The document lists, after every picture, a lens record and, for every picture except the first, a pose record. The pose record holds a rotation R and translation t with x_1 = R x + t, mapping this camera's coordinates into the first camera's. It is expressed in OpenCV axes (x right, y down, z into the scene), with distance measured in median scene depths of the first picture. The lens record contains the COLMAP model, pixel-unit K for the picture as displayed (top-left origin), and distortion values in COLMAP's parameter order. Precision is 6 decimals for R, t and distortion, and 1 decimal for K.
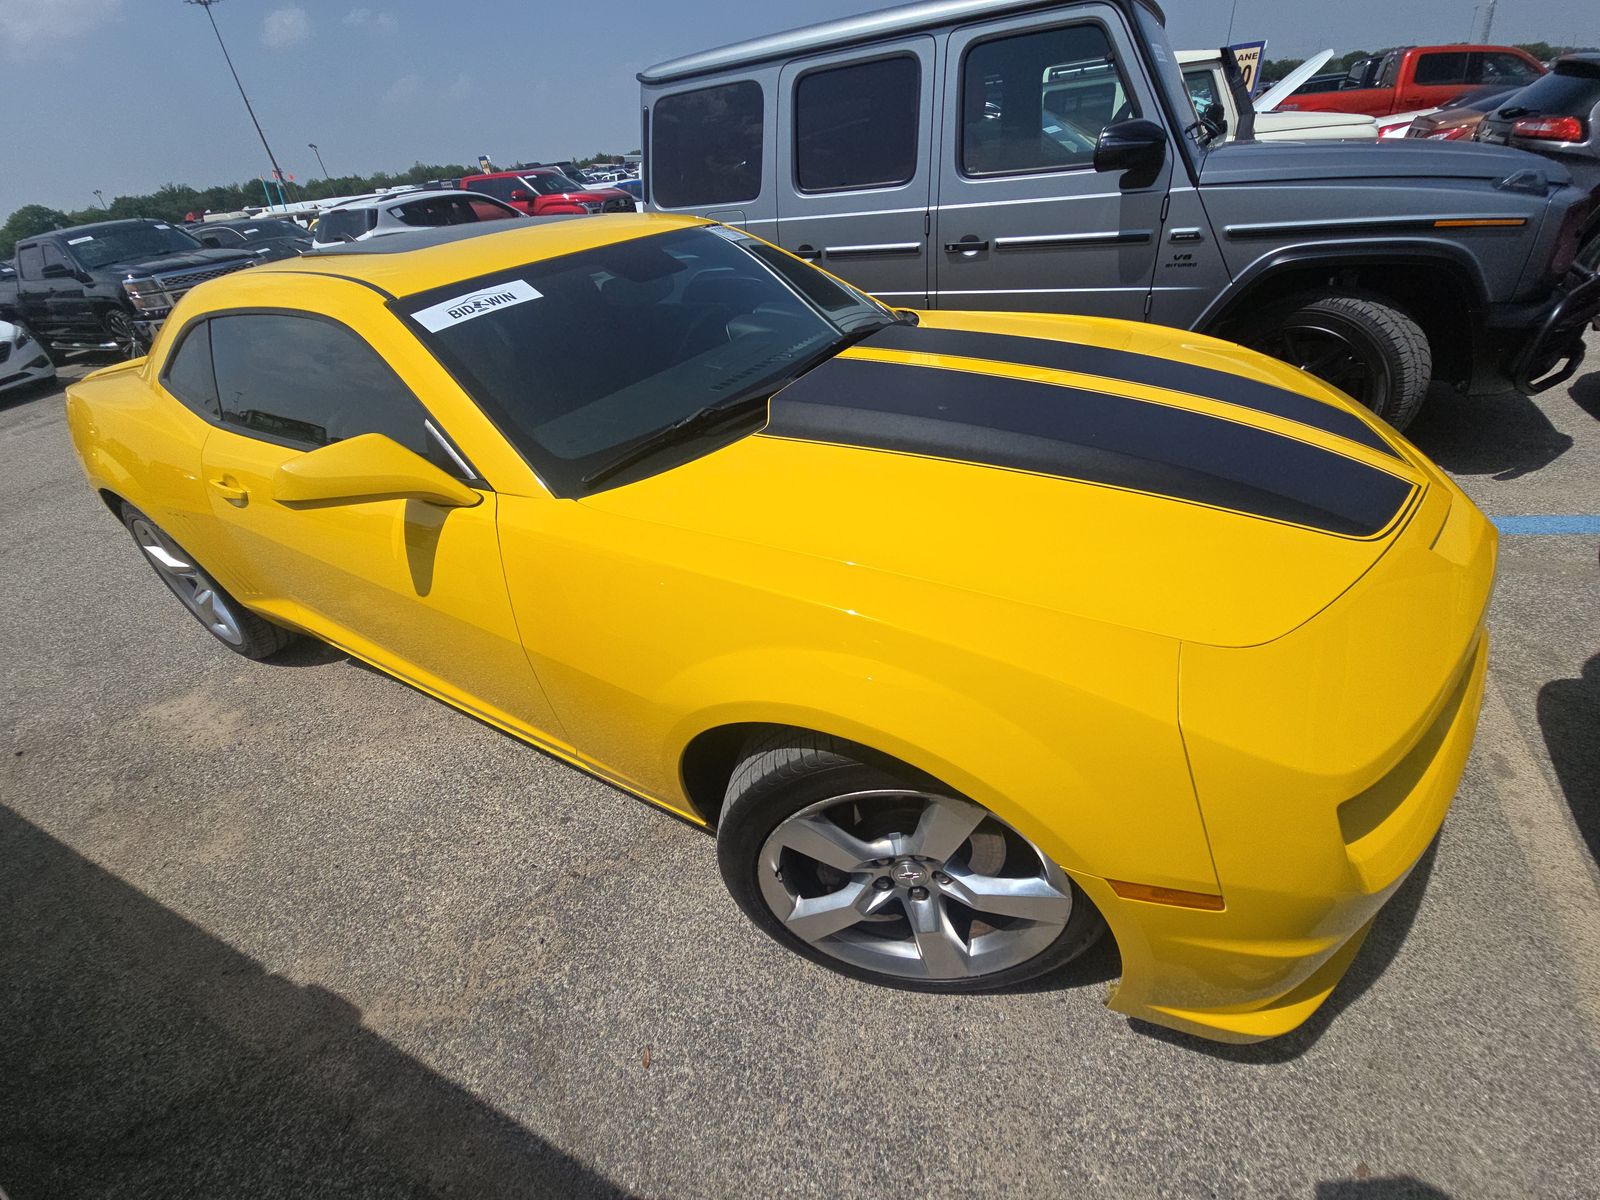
lens RADIAL K [[650.3, 0, 809.2], [0, 650.3, 602.8], [0, 0, 1]] dist [0.031929, -0.018138]
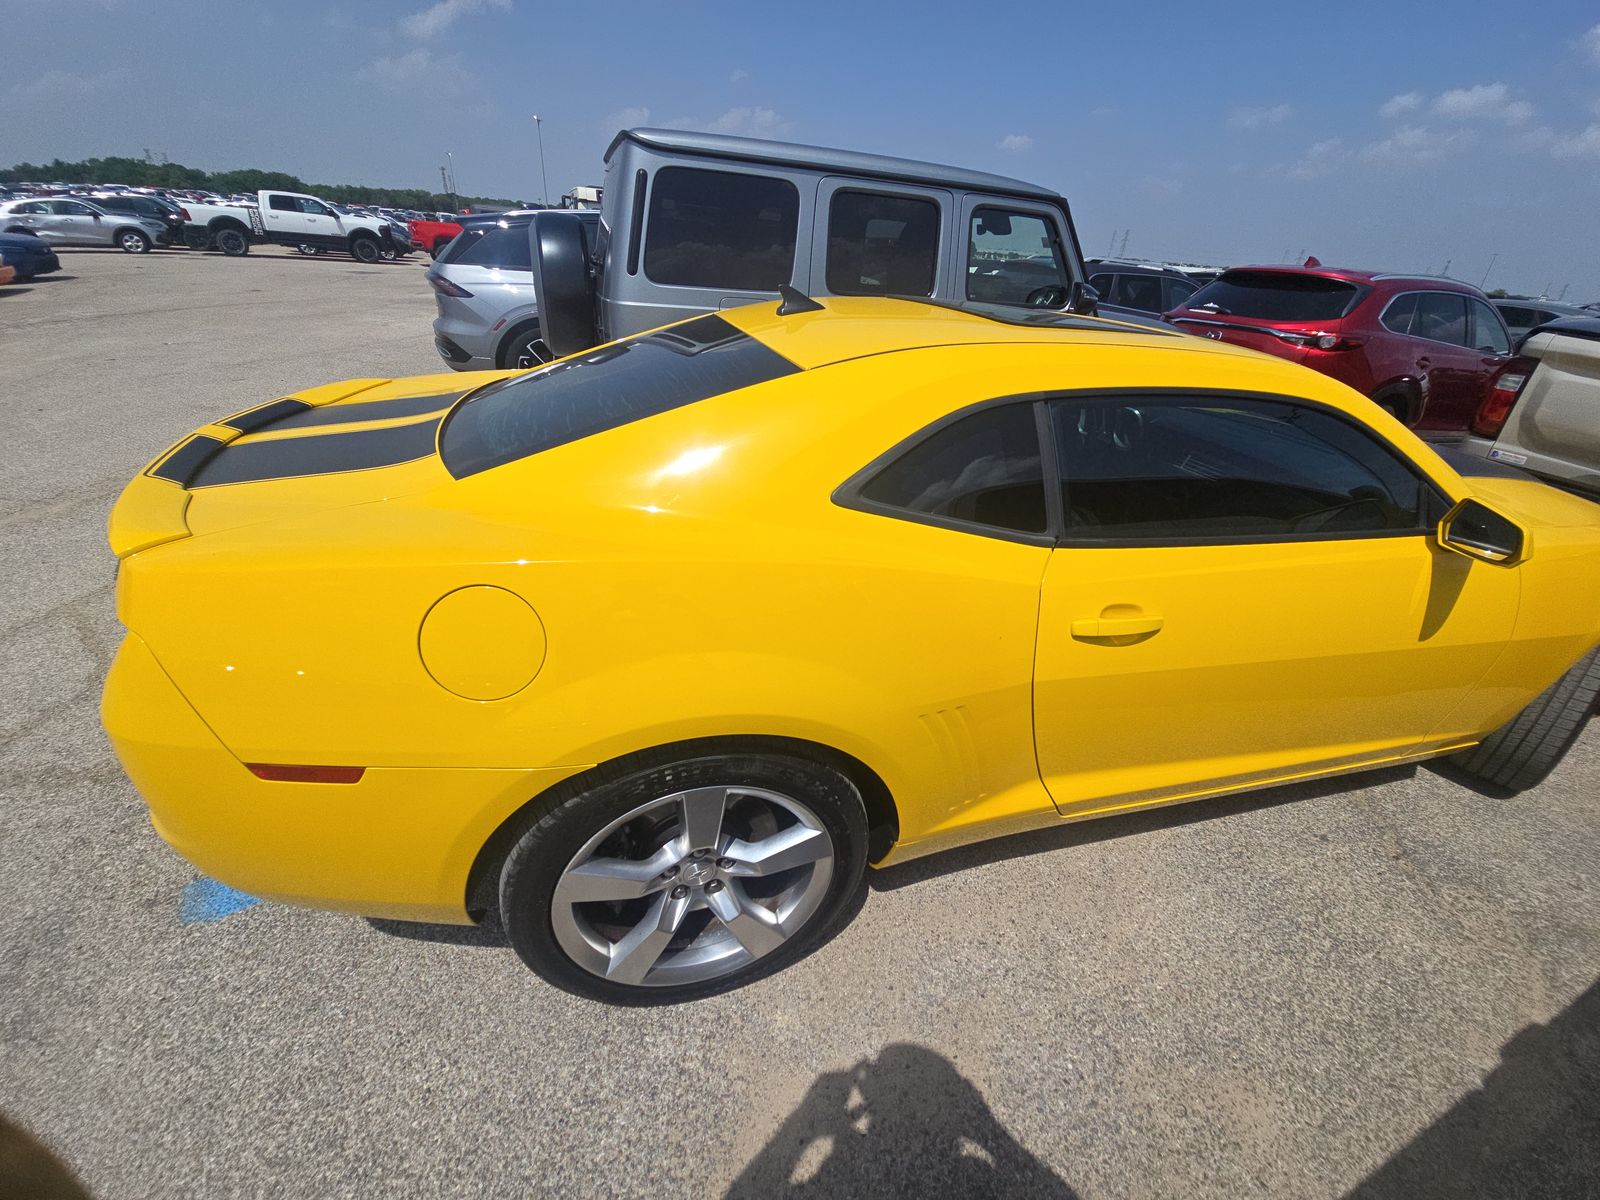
lens RADIAL K [[635.8, 0, 813.7], [0, 635.8, 603.1], [0, 0, 1]] dist [0.064456, -0.033244]
pose [[0.670770, -0.214558, 0.709953, -1.809382], [0.296920, 0.954868, 0.008041, -0.338548], [-0.679637, 0.205406, 0.704204, 0.804777]]
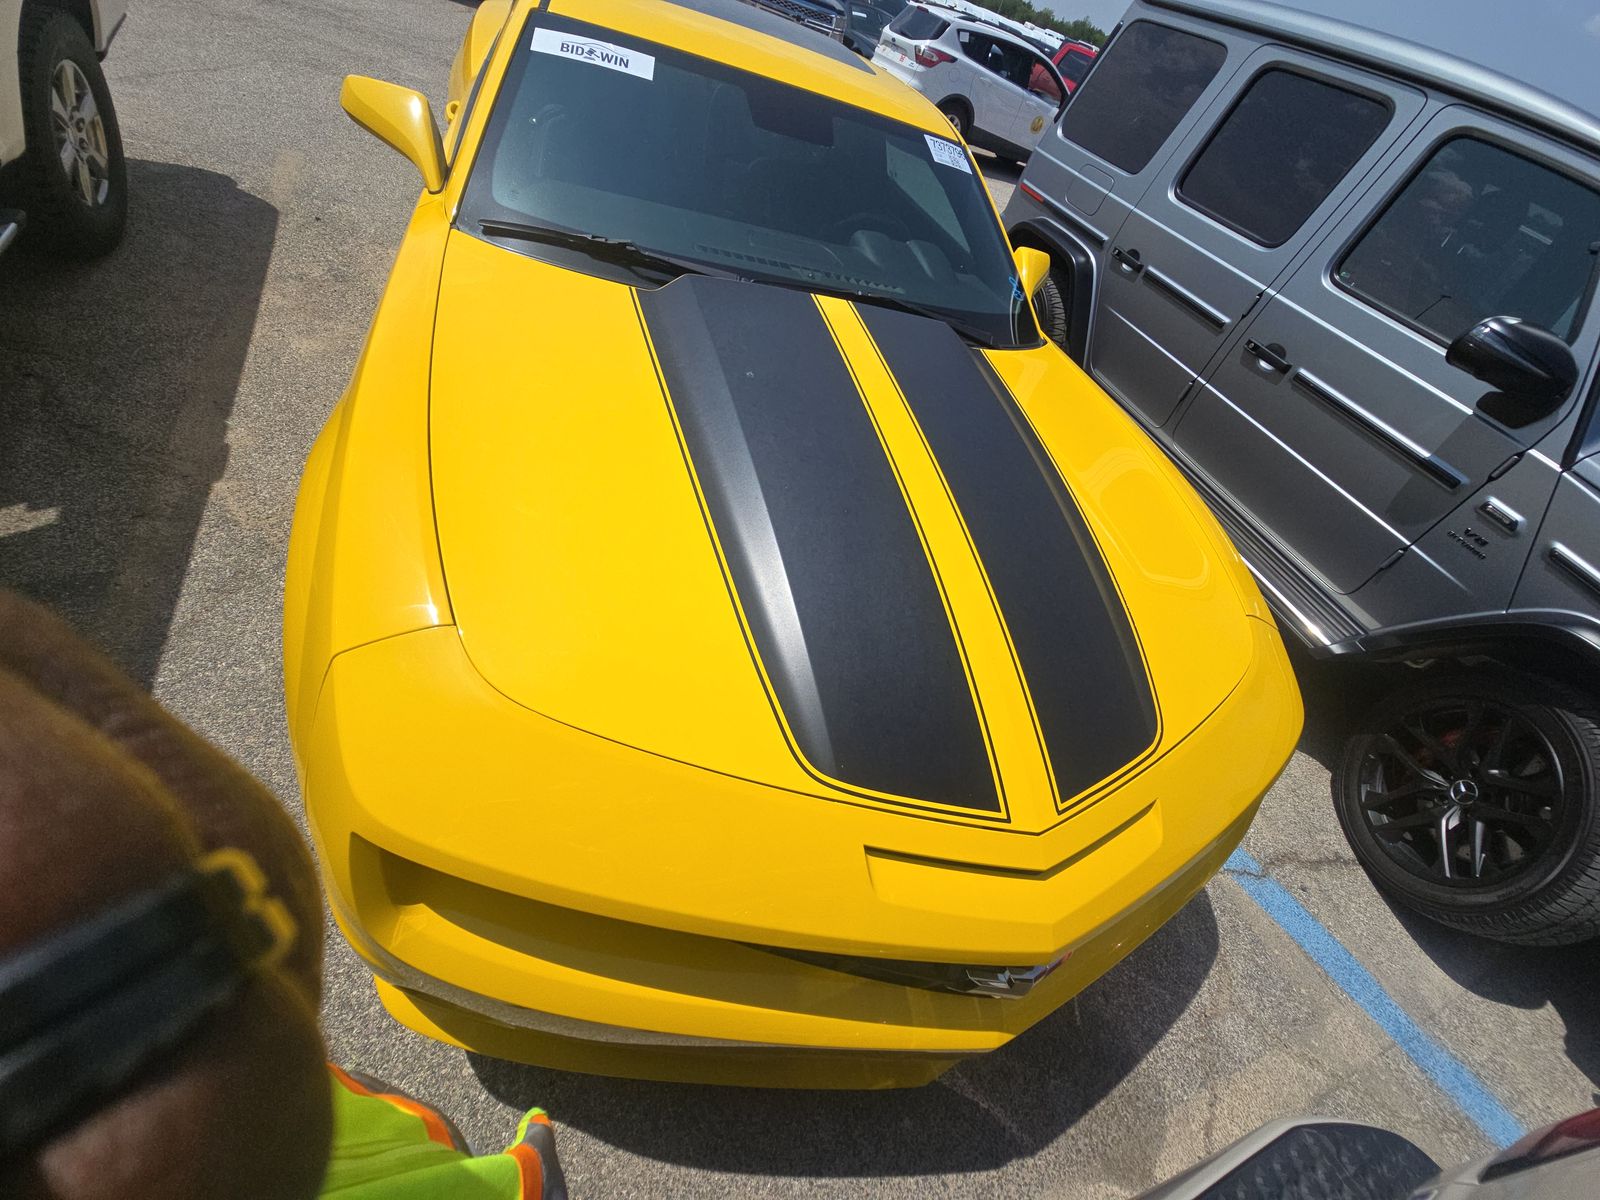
lens RADIAL K [[635.8, 0, 813.7], [0, 635.8, 603.1], [0, 0, 1]] dist [0.064456, -0.033244]
pose [[0.654265, 0.701400, -0.282799, 0.594255], [-0.666868, 0.711437, 0.221687, -0.269774], [0.356685, 0.043548, 0.933209, 0.166281]]
